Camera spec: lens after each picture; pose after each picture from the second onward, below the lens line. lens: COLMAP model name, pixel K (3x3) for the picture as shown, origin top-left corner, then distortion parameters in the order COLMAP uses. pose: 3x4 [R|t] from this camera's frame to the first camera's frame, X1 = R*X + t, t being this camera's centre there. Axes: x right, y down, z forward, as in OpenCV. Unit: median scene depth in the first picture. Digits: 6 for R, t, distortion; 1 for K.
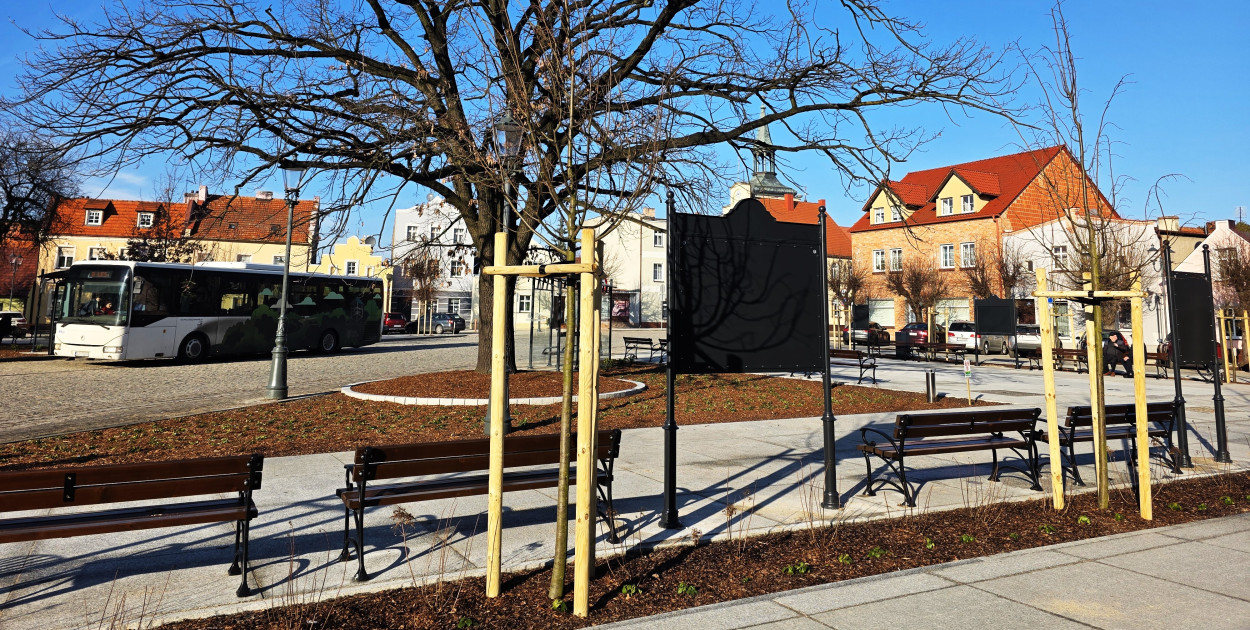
lens RADIAL K [[779.0, 0, 640.9], [0, 779.0, 212.8], [0, 0, 1]] dist [-0.002495, -0.002022]
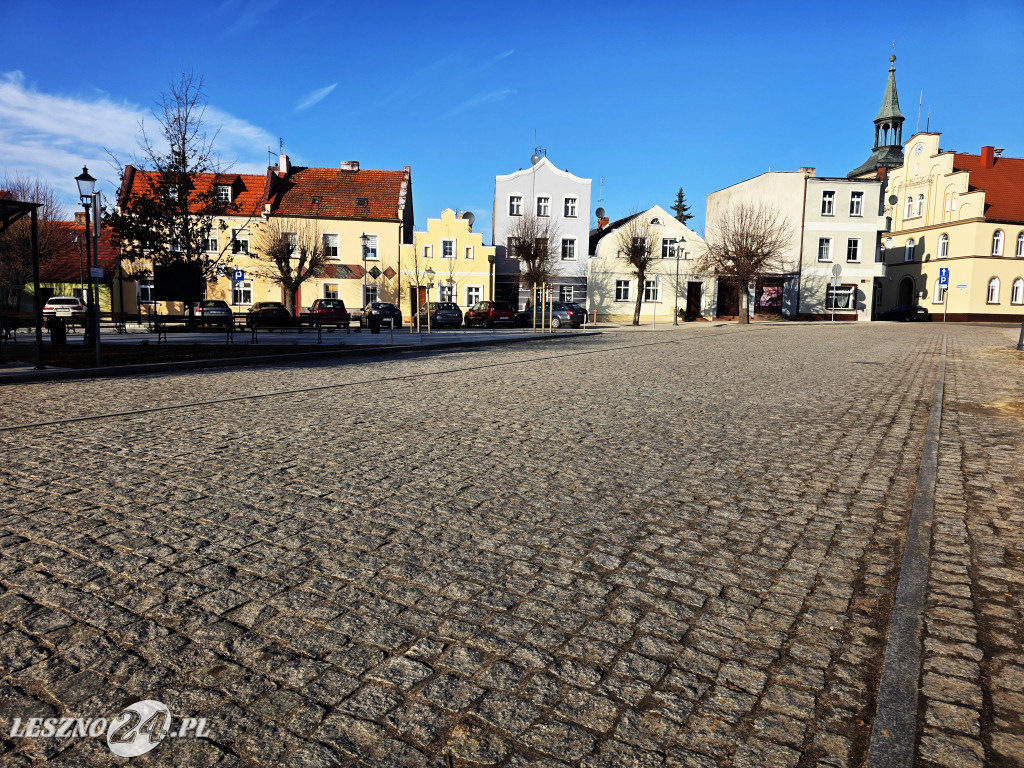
lens RADIAL K [[732.1, 0, 514.0], [0, 732.1, 386.5], [0, 0, 1]] dist [0.038865, -0.013199]
pose [[0.960480, 0.033309, -0.276349, -0.078021], [0.033235, 0.971988, 0.232669, 0.033166], [0.276358, -0.232659, 0.932468, 0.241347]]
